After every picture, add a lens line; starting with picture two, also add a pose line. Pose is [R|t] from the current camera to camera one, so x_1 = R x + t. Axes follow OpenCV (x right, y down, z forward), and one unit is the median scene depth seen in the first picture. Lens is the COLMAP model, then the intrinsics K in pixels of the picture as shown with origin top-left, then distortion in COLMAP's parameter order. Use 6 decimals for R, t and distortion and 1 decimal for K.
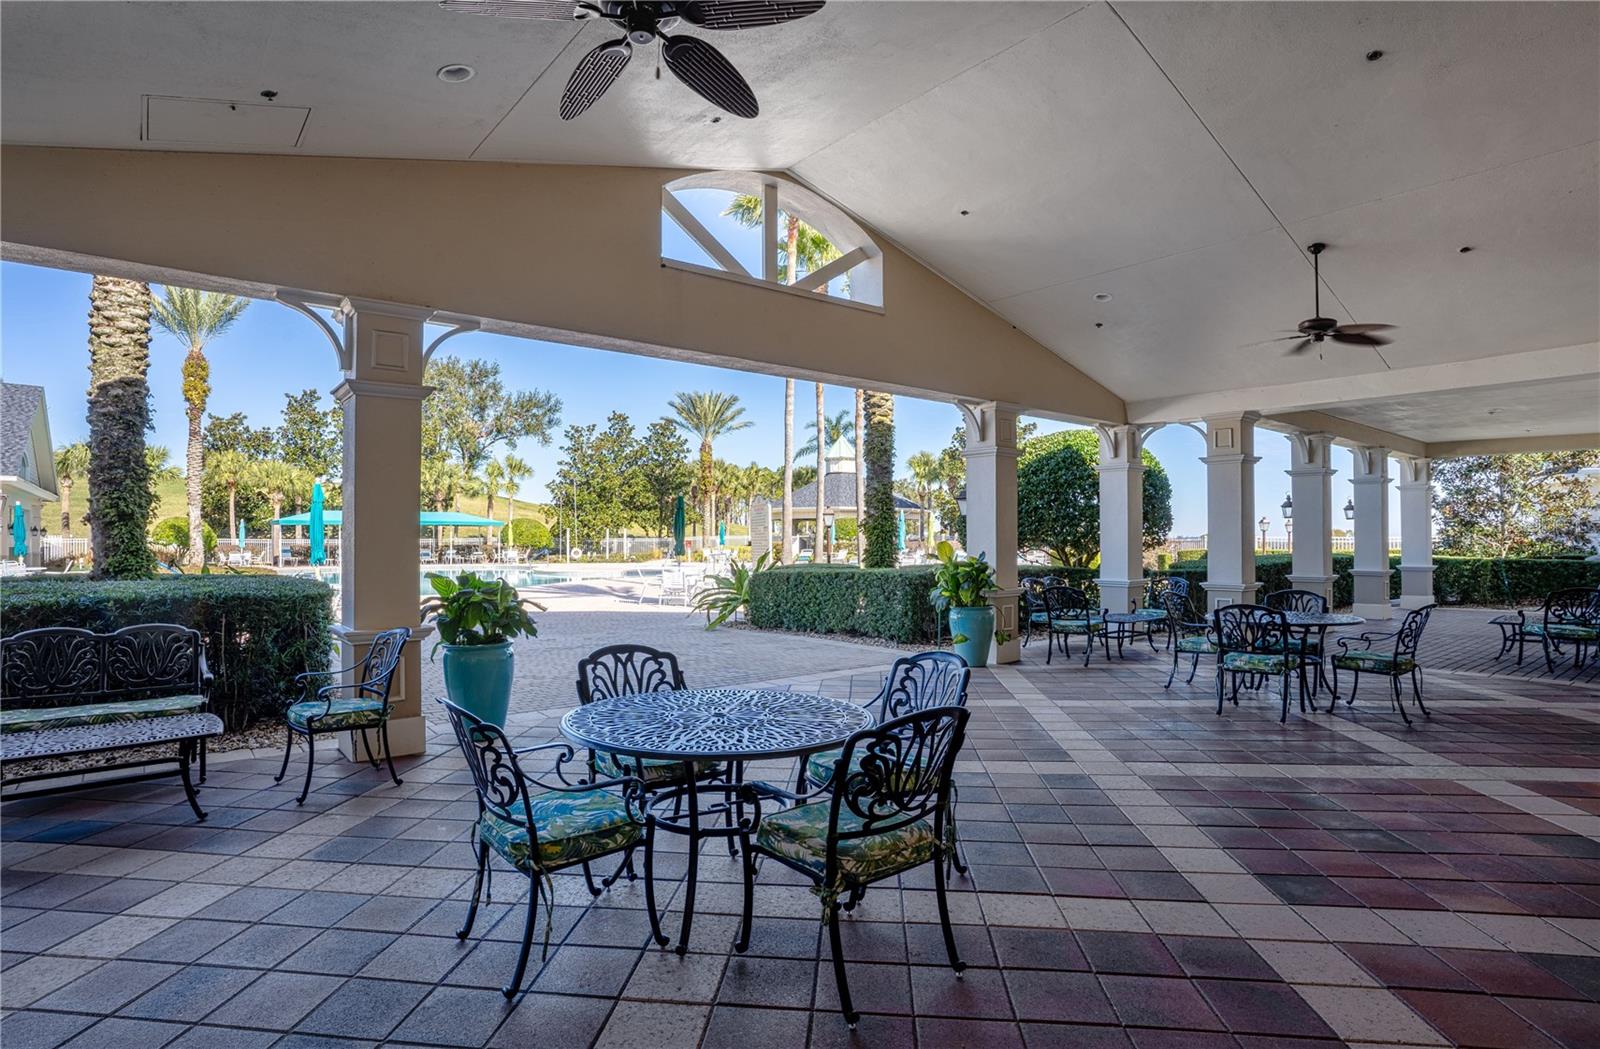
lens RADIAL K [[903.9, 0, 797.3], [0, 903.9, 524.1], [0, 0, 1]] dist [0.000144, -0.000336]
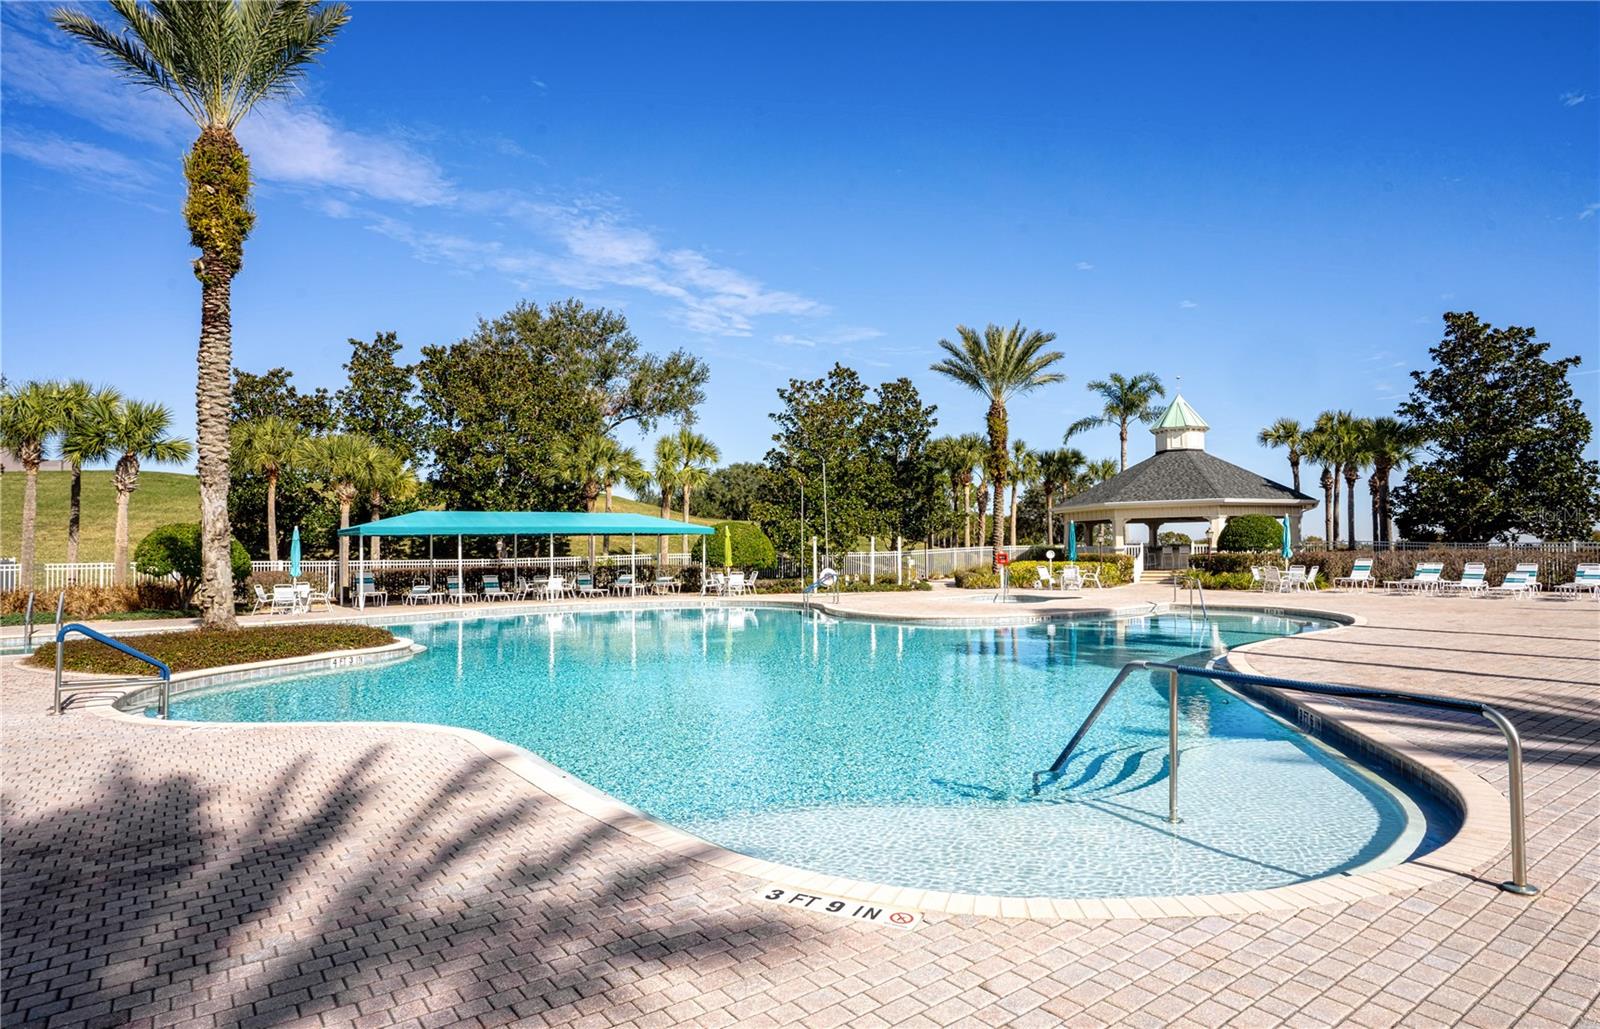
lens RADIAL K [[863.3, 0, 802.8], [0, 863.3, 517.6], [0, 0, 1]] dist [-0.017443, 0.000561]
pose [[0.999769, -0.012142, 0.017727, -0.254331], [0.012528, 0.999683, -0.021850, 0.004093], [-0.017456, 0.022067, 0.999604, 0.379787]]
